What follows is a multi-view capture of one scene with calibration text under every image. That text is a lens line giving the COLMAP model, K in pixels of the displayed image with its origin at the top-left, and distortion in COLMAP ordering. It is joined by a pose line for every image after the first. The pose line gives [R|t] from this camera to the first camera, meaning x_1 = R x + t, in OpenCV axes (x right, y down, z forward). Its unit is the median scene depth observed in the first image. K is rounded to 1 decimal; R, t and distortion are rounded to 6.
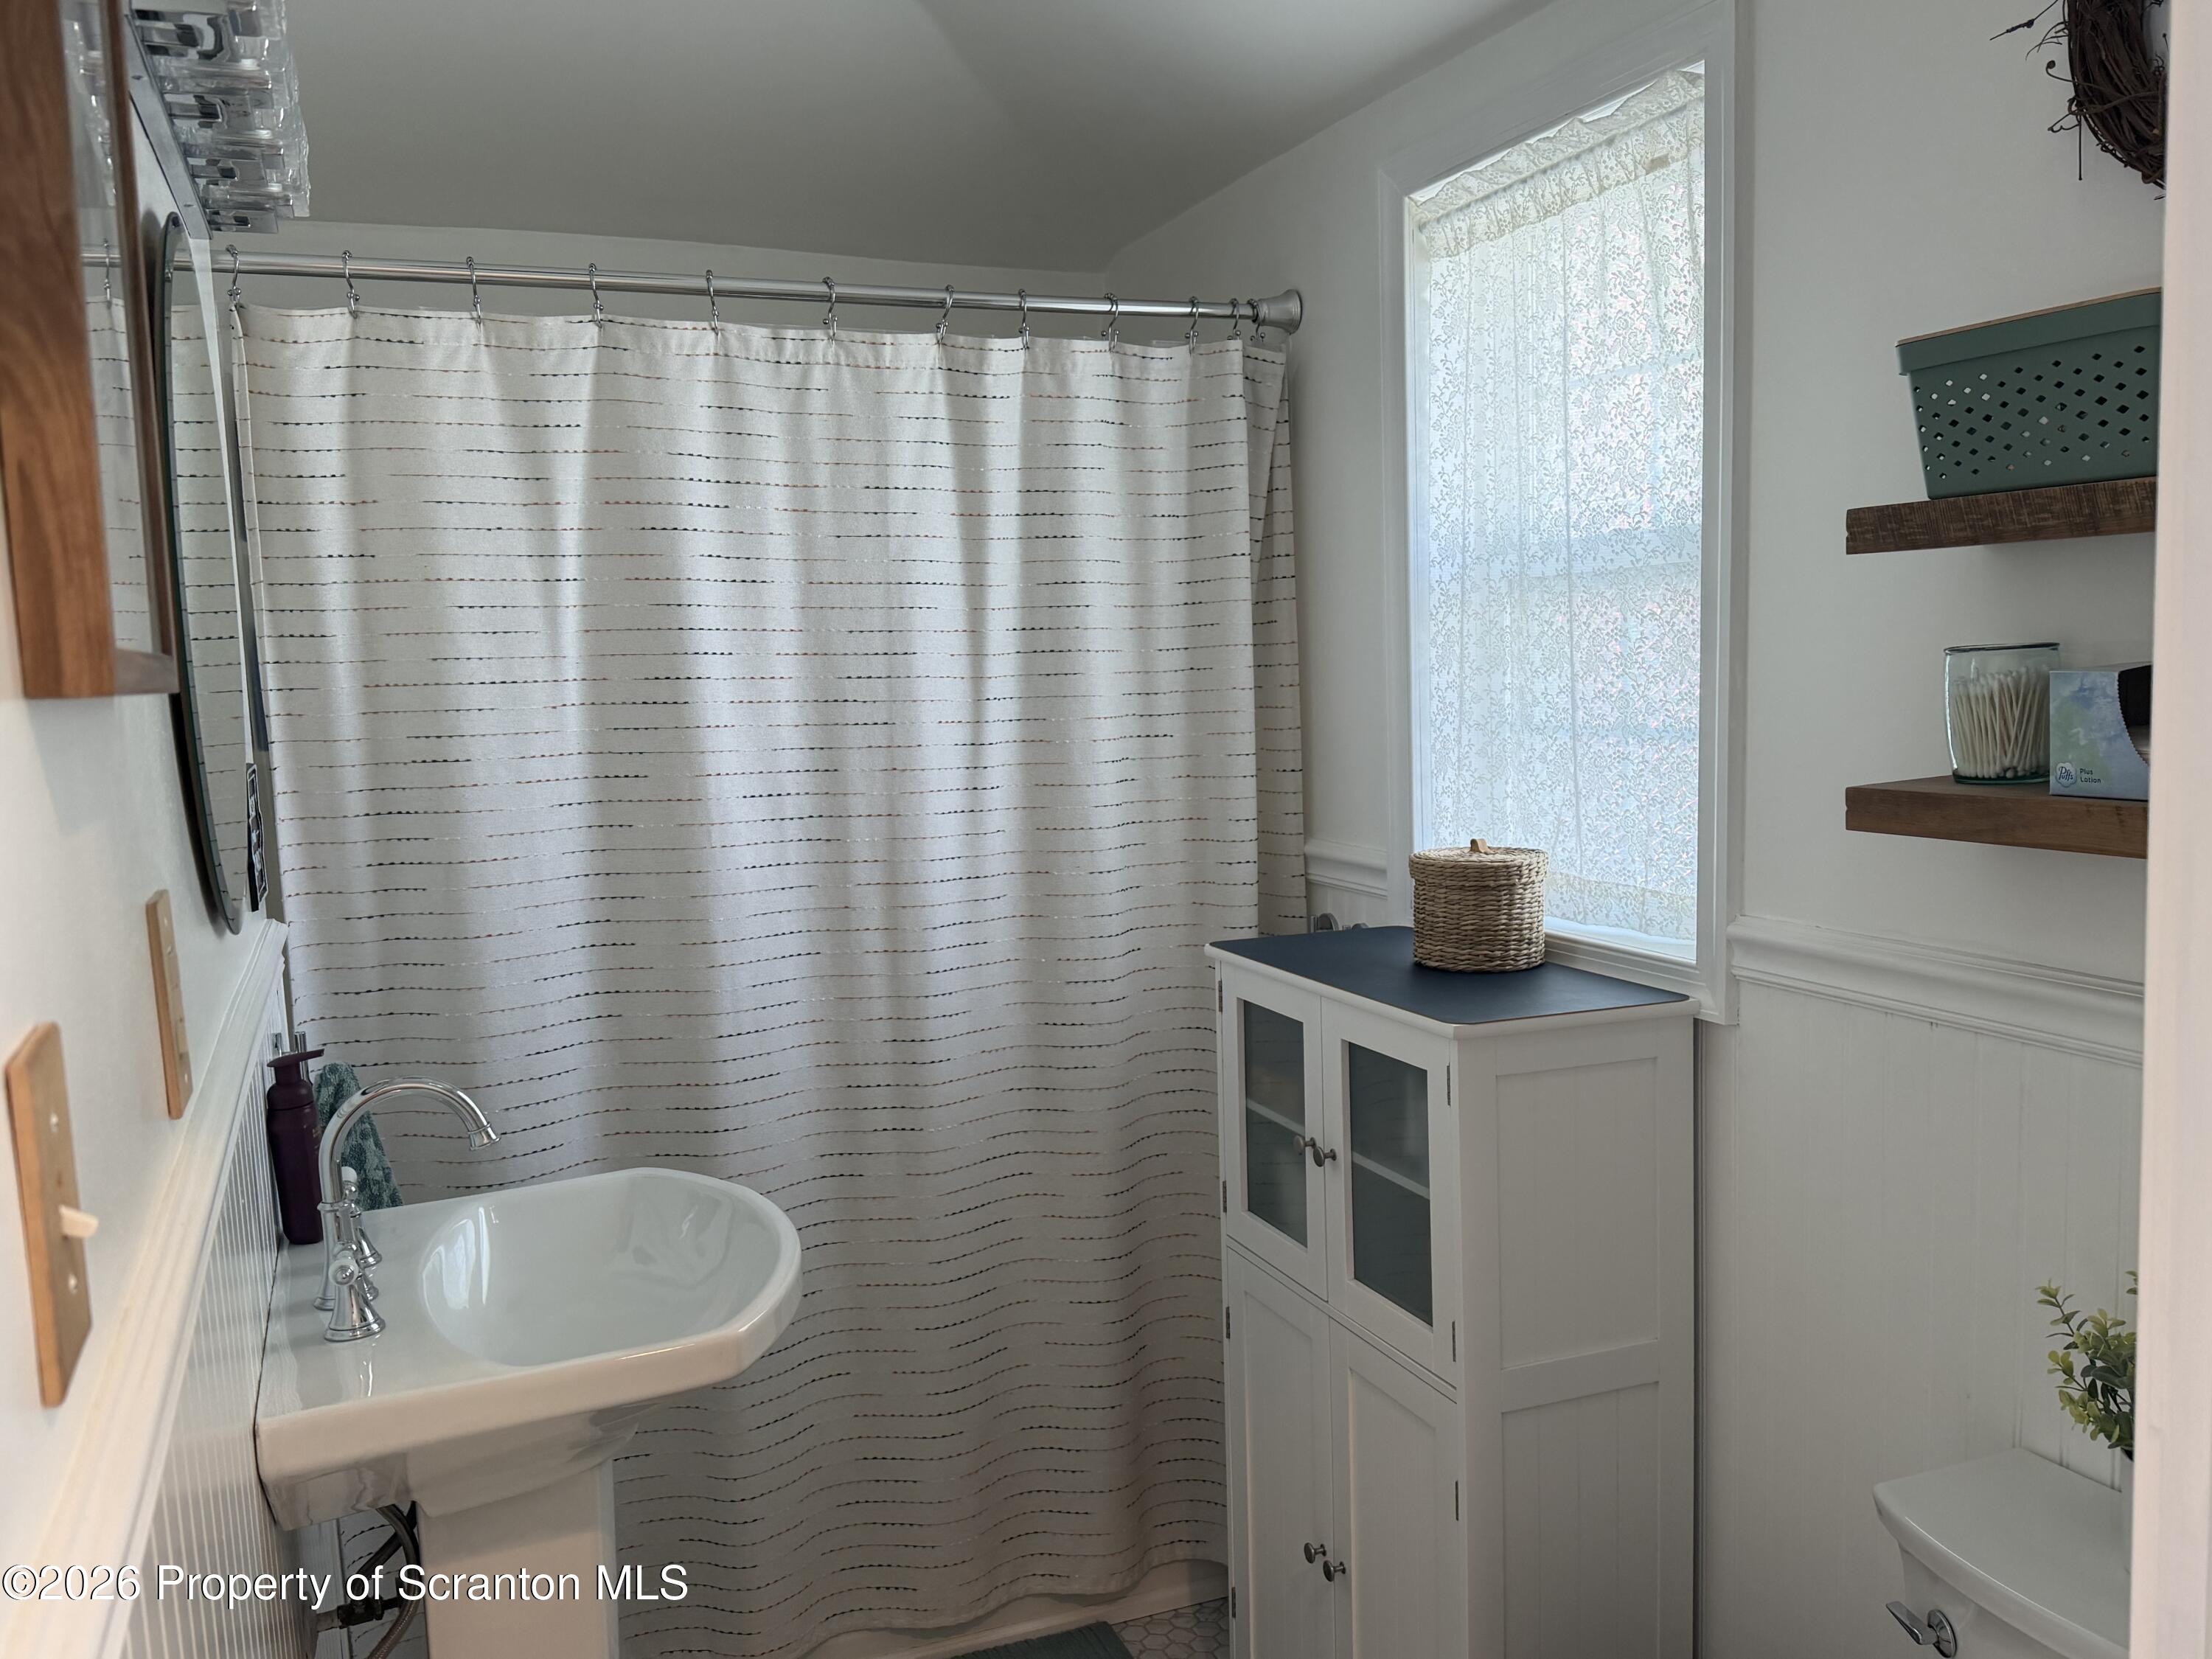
lens RADIAL K [[1801.0, 0, 1162.9], [0, 1801.0, 820.2], [0, 0, 1]] dist [0.100125, -0.168992]
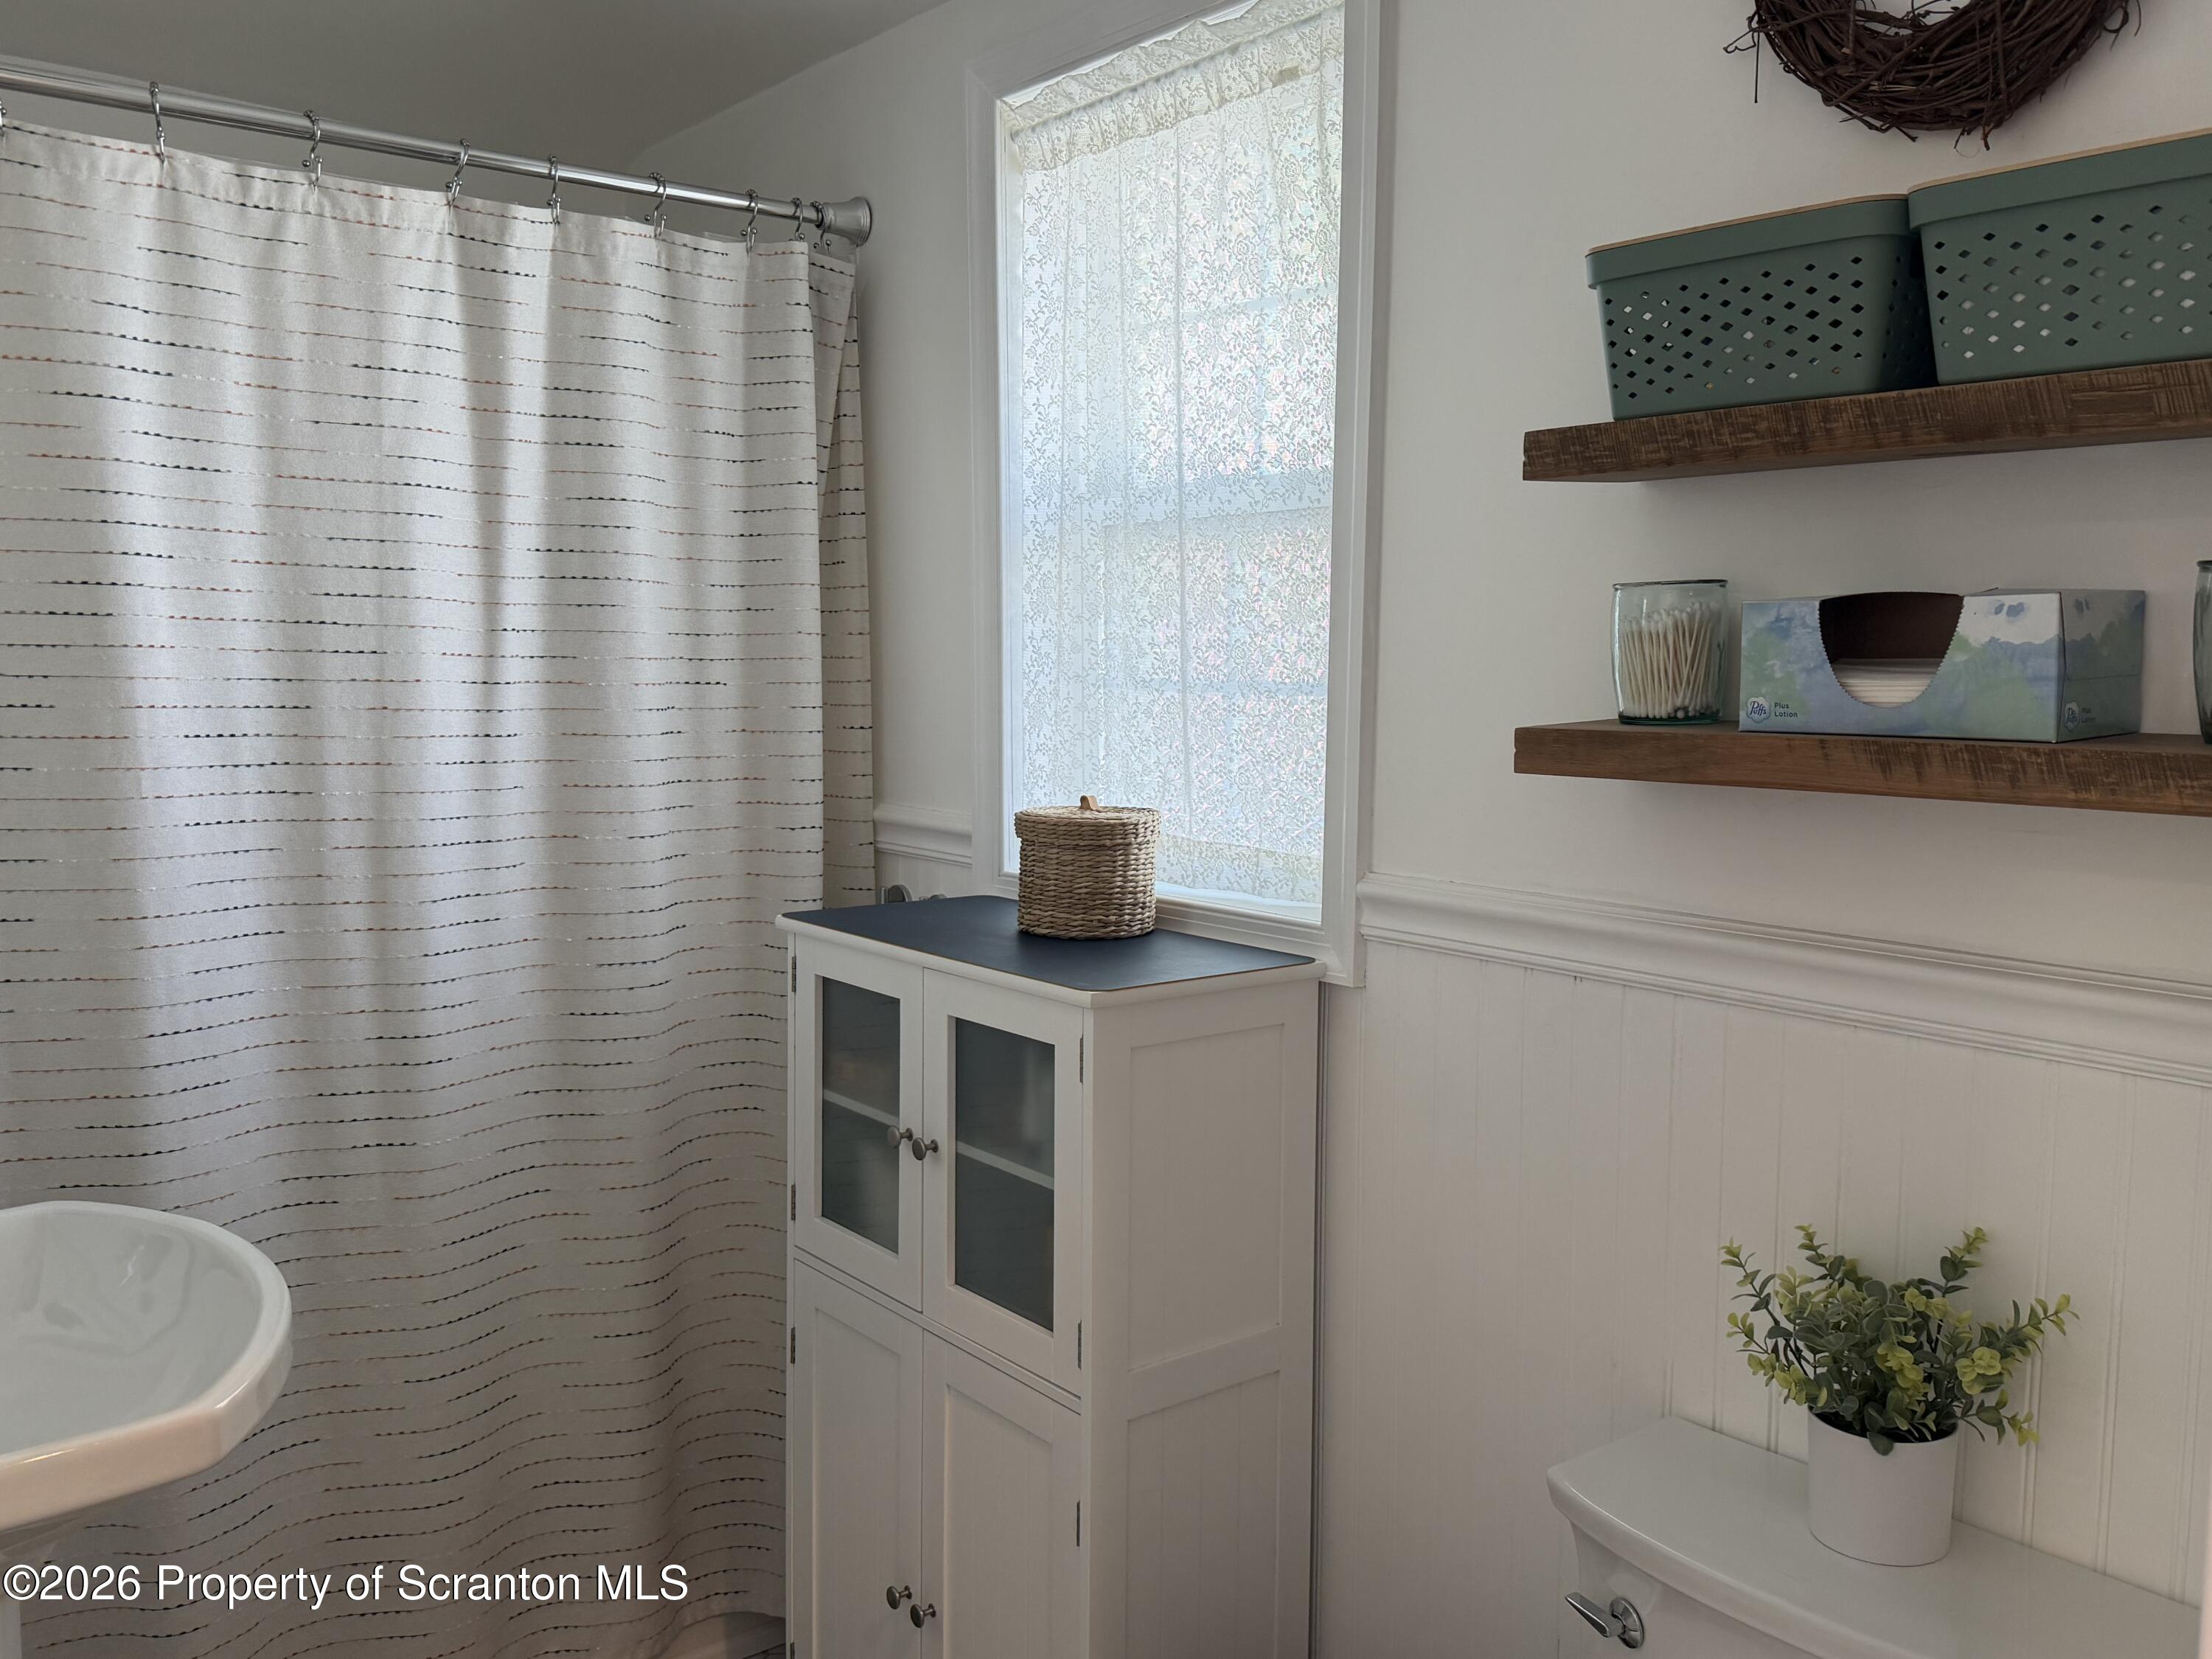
lens RADIAL K [[1801.0, 0, 1161.3], [0, 1801.0, 812.2], [0, 0, 1]] dist [0.100125, -0.168992]
pose [[0.959153, 0.009228, 0.282739, -0.047304], [-0.007870, 0.999951, -0.005940, 0.022929], [-0.282780, 0.003472, 0.959179, 0.105345]]
